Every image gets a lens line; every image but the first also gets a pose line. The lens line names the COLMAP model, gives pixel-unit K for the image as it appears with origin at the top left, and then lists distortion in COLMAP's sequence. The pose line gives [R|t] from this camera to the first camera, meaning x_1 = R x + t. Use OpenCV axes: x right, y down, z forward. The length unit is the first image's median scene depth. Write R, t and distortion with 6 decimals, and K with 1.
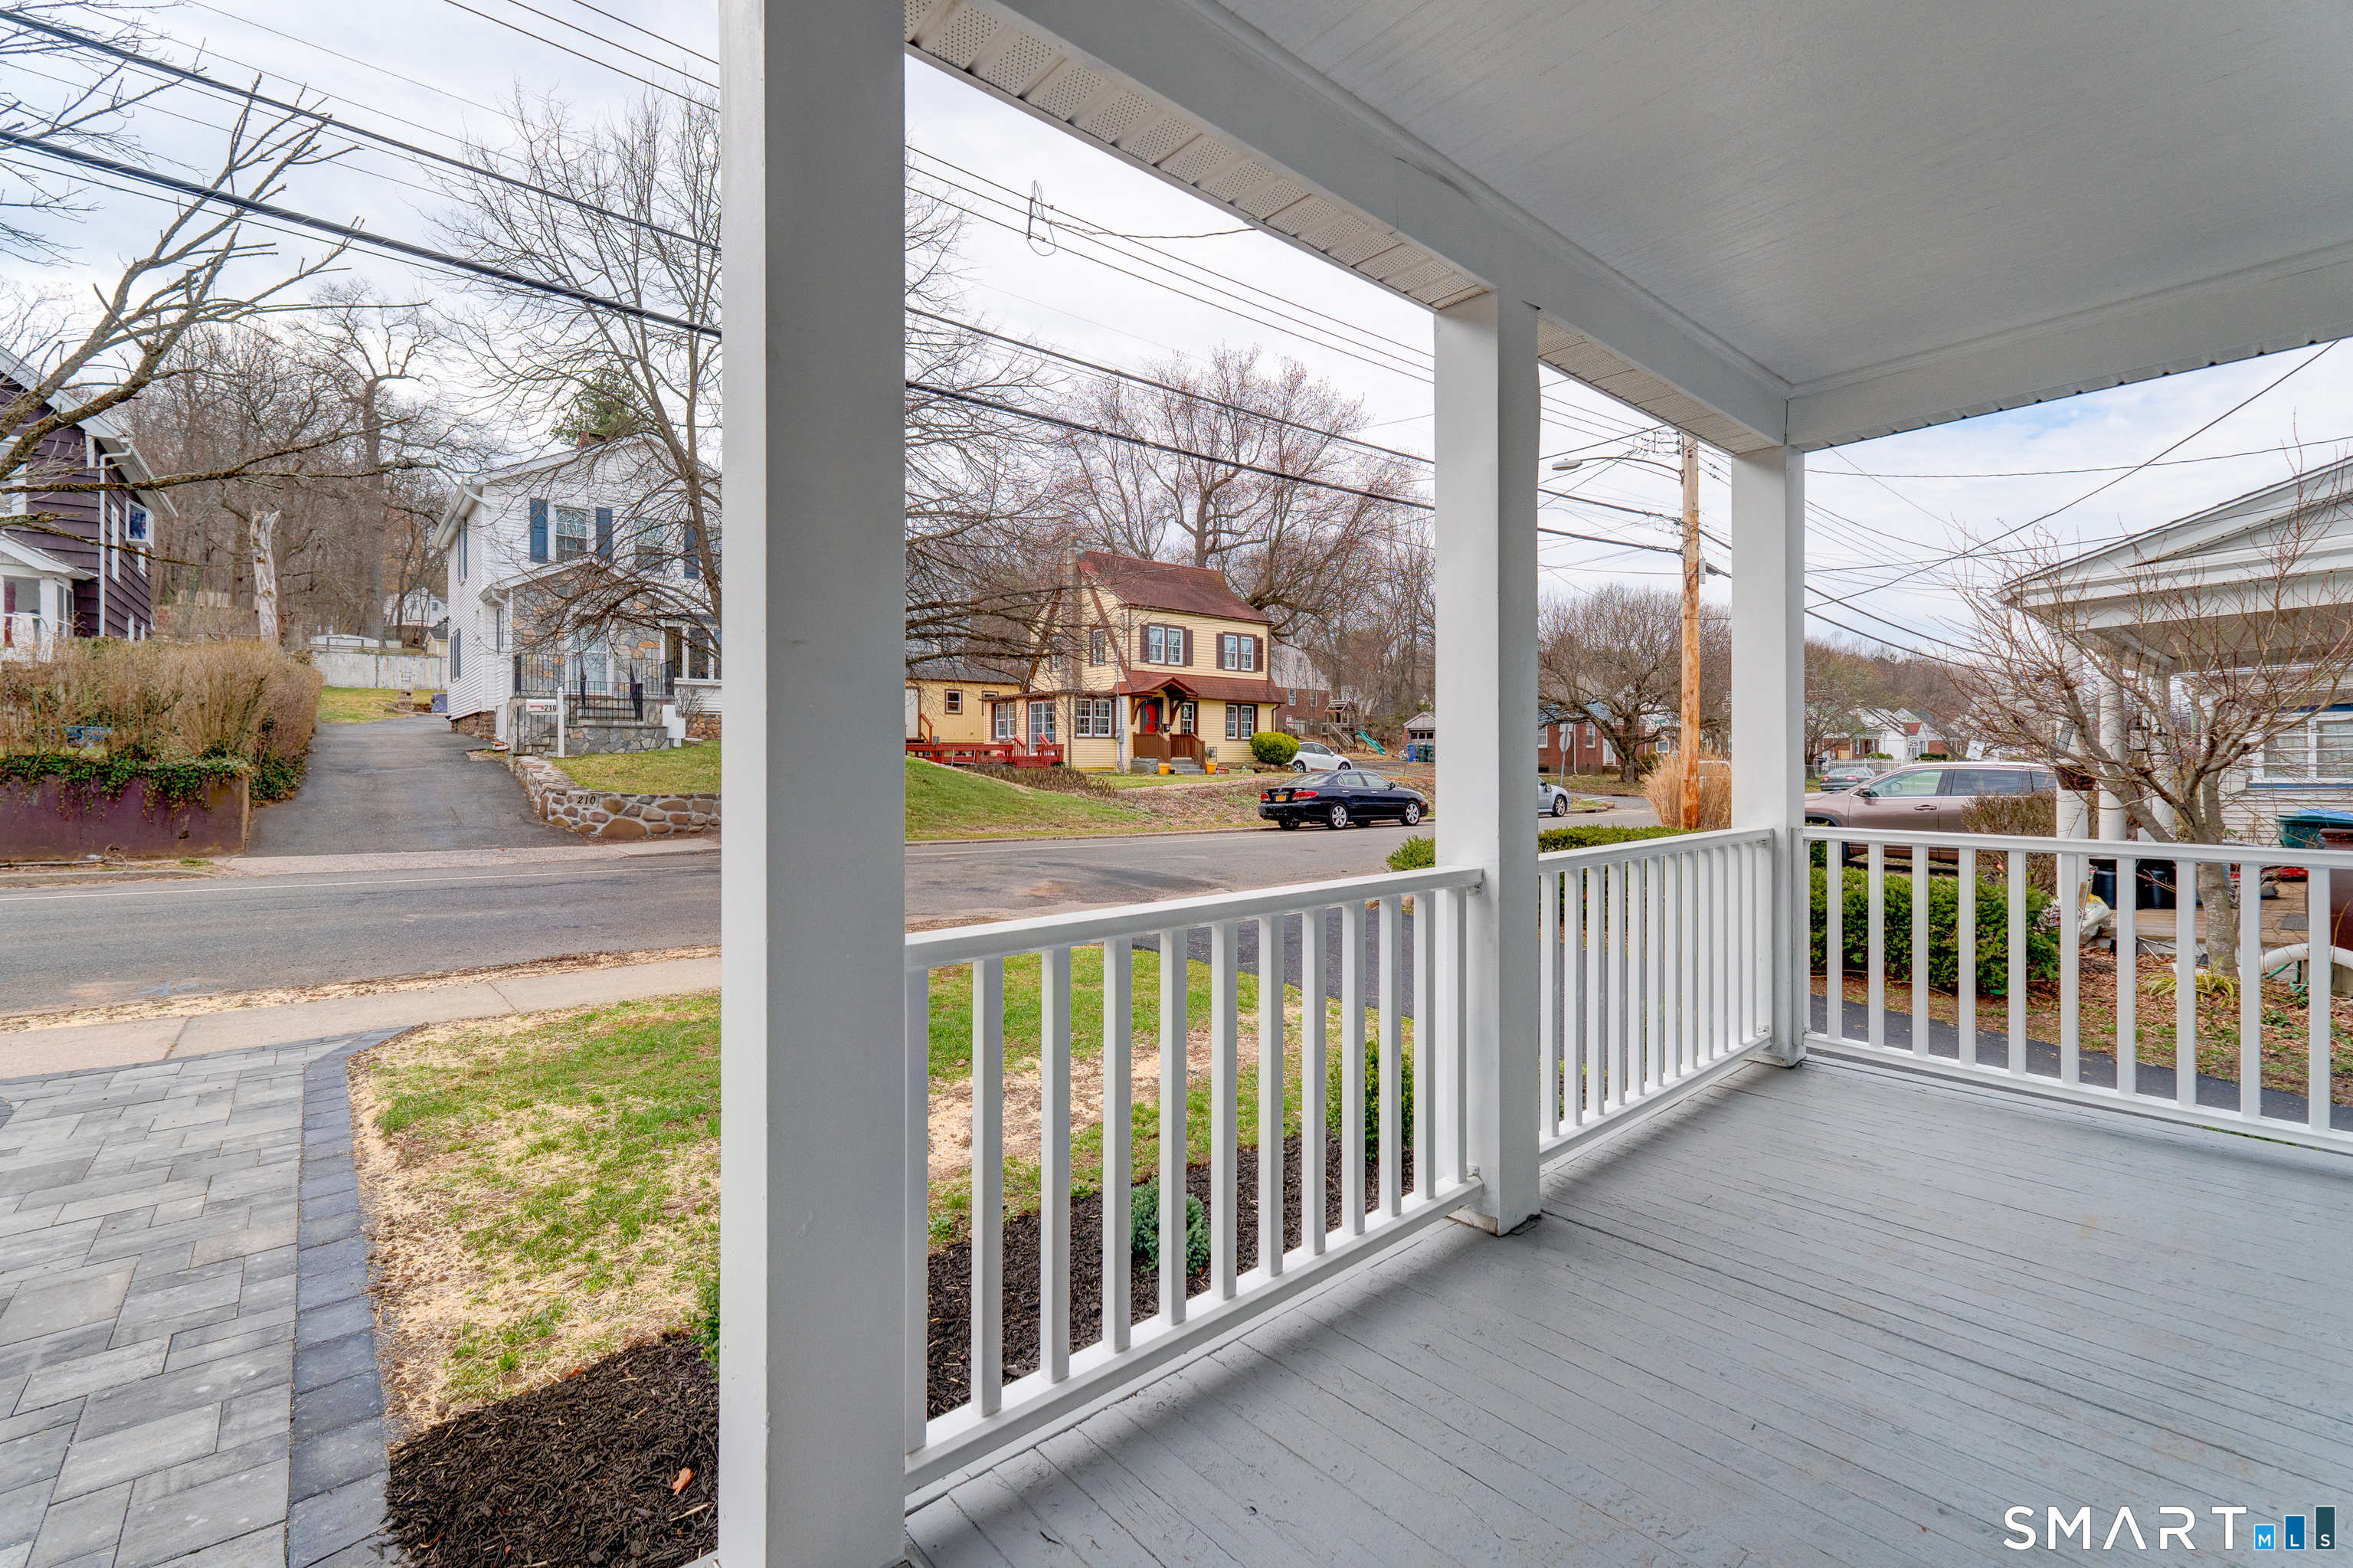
lens RADIAL K [[994.3, 0, 1186.9], [0, 994.3, 764.6], [0, 0, 1]] dist [0.003227, 0.000078]
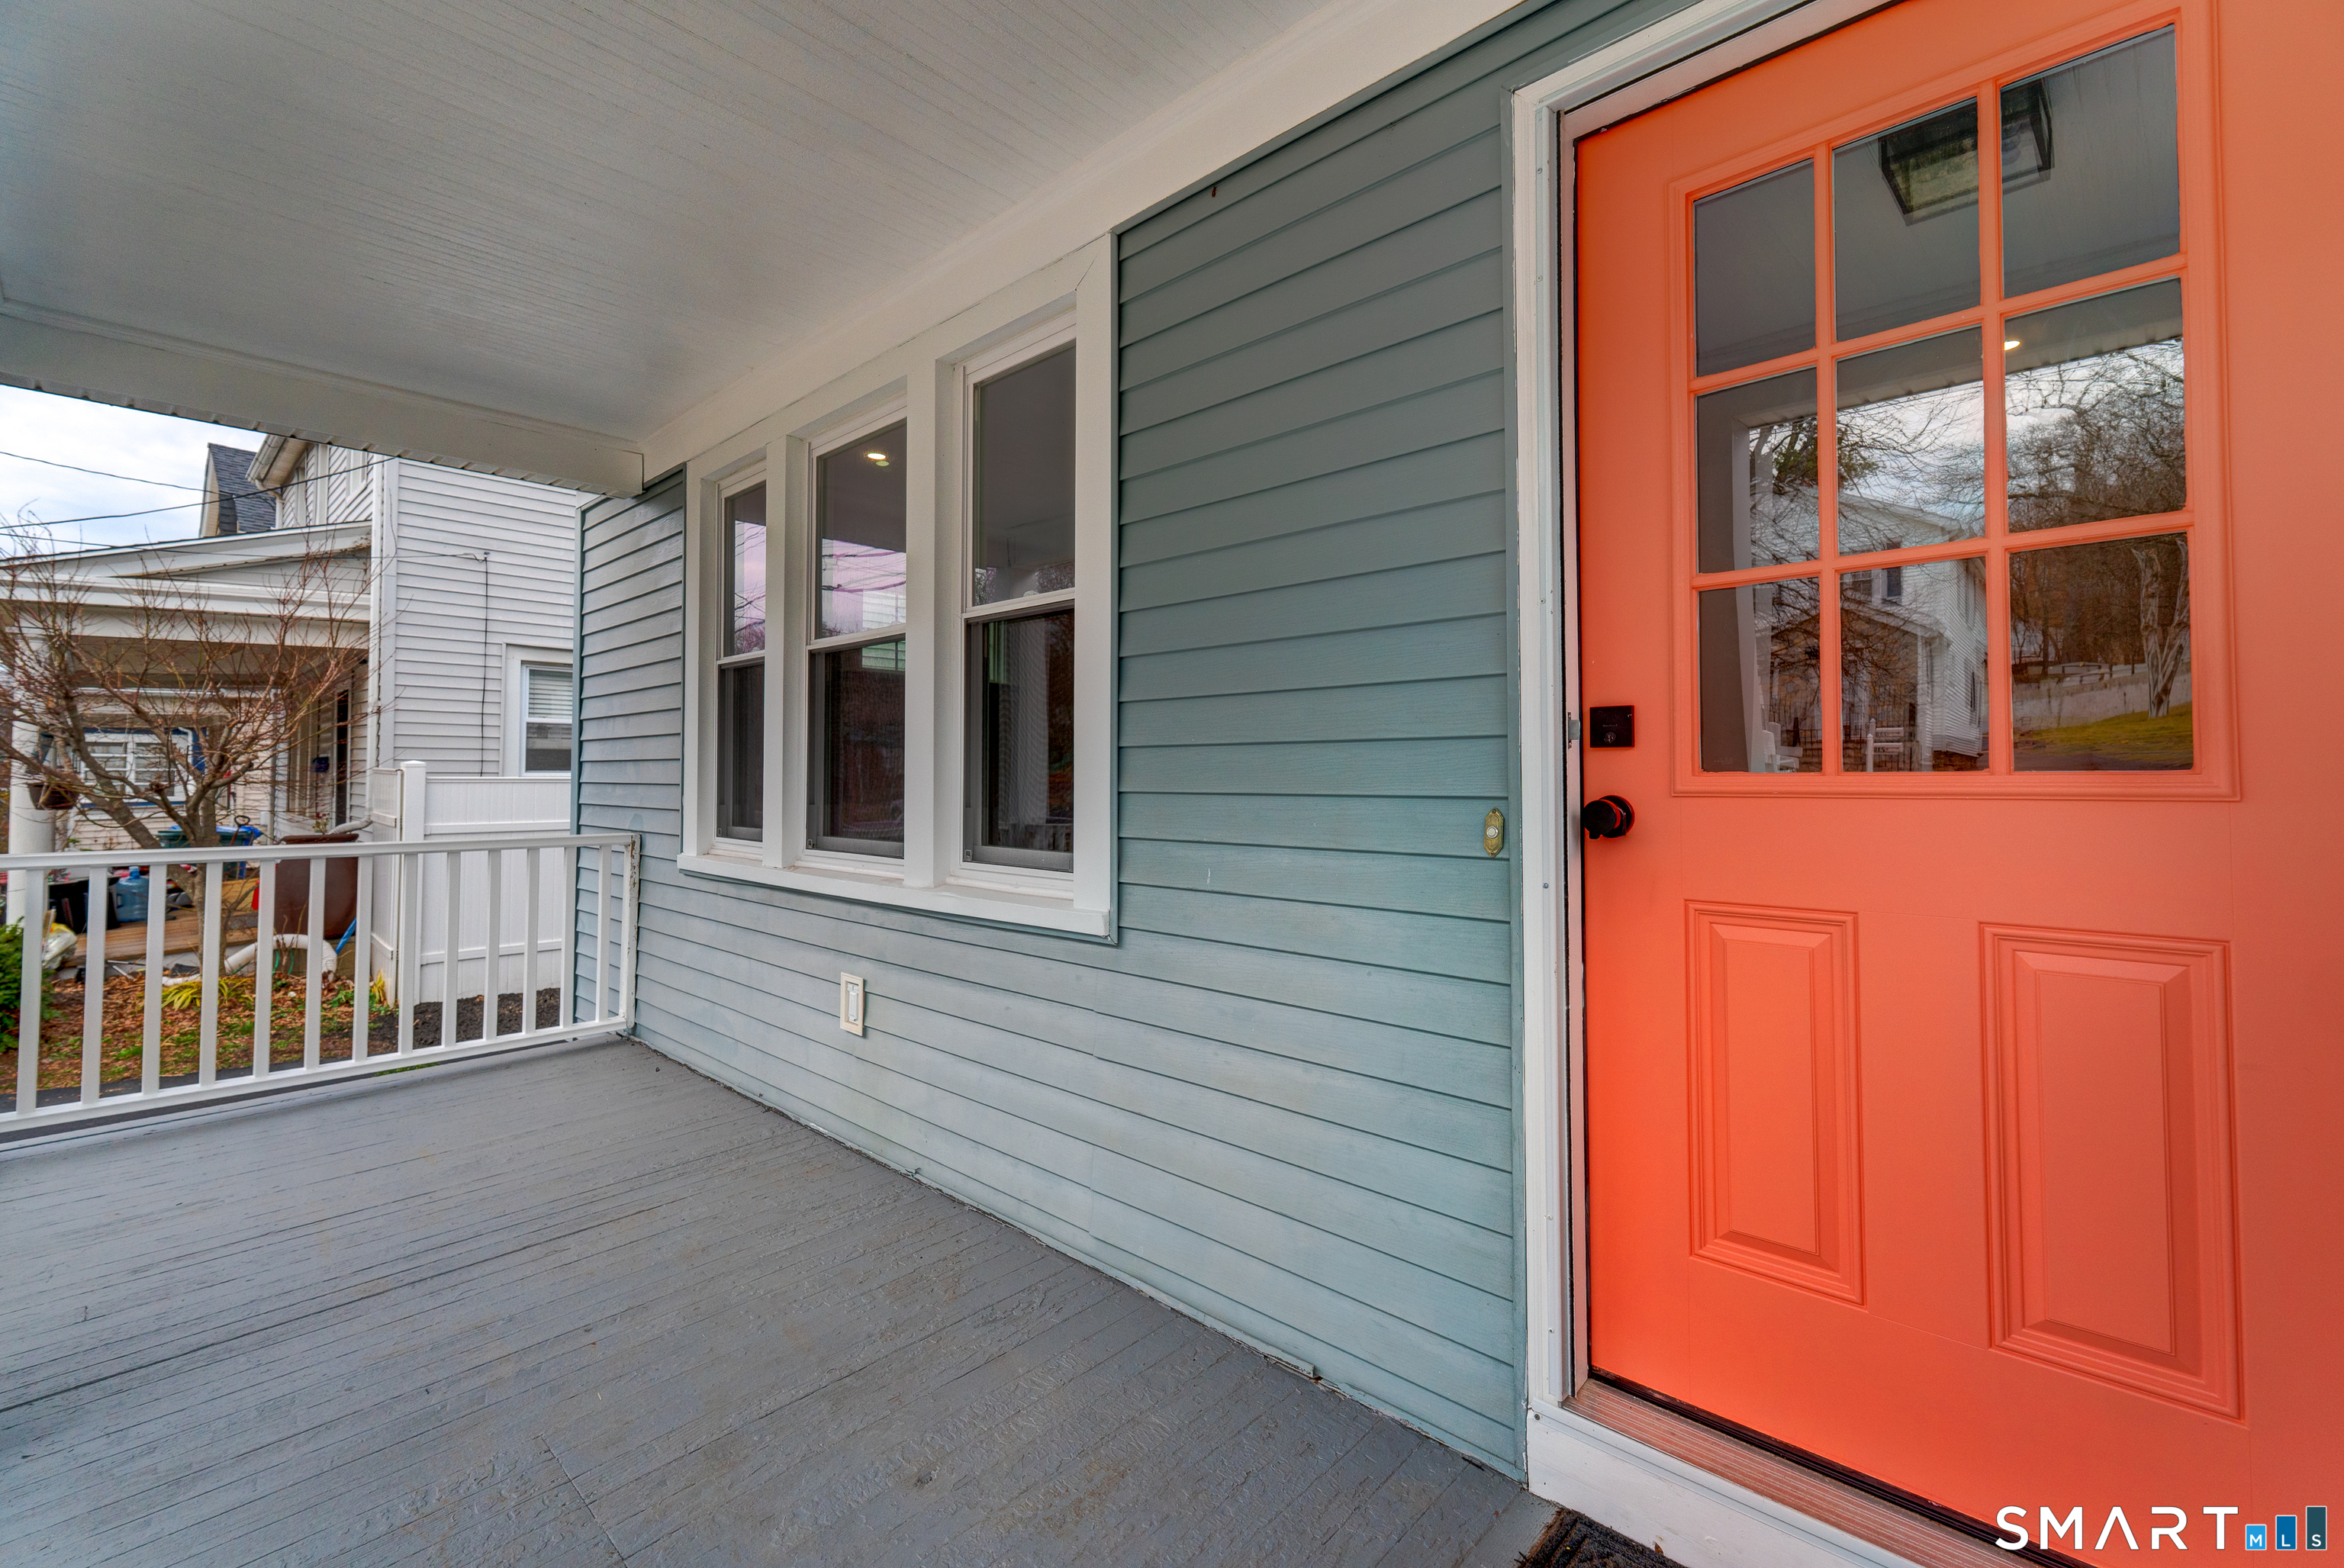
lens RADIAL K [[1007.0, 0, 1181.1], [0, 1007.0, 782.2], [0, 0, 1]] dist [0.002189, 0.000278]
pose [[-0.099145, -0.003368, 0.995067, -0.150716], [0.005878, 0.999975, 0.003971, 0.004074], [-0.995056, 0.006242, -0.099123, 0.079148]]
